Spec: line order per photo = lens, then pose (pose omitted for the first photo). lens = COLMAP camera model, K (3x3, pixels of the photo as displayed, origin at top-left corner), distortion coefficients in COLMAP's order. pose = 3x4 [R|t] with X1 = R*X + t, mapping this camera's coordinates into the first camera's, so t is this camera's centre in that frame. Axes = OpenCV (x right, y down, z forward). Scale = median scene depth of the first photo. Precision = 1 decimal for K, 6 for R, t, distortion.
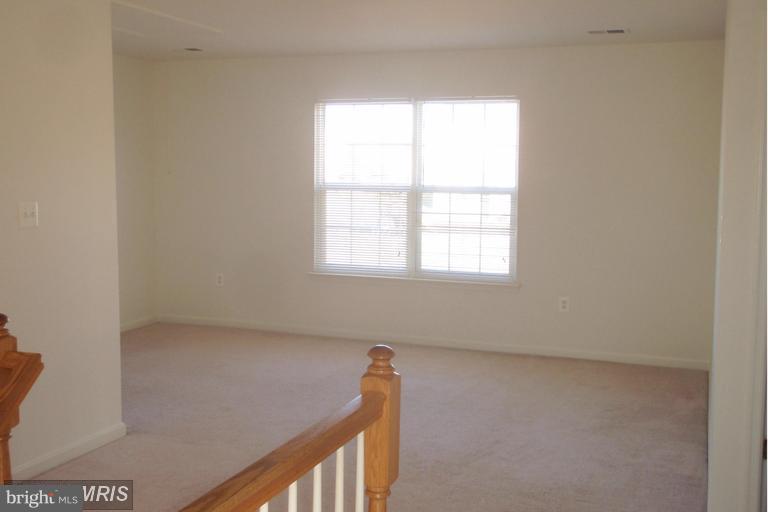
lens RADIAL K [[860.1, 0, 399.8], [0, 860.1, 254.9], [0, 0, 1]] dist [0.018368, -0.011523]
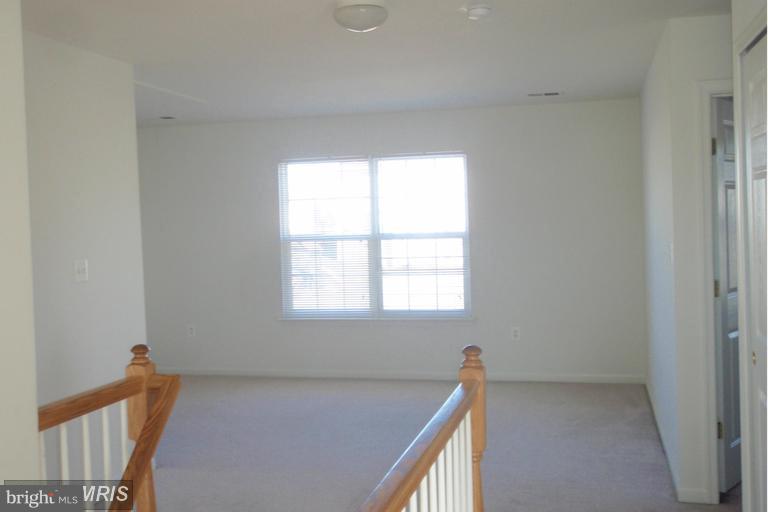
lens RADIAL K [[860.1, 0, 399.8], [0, 860.1, 254.9], [0, 0, 1]] dist [0.018368, -0.011523]
pose [[0.991539, -0.046232, 0.121301, -0.087901], [0.053466, 0.996937, -0.057075, 0.011100], [-0.118291, 0.063077, 0.990974, -0.097226]]
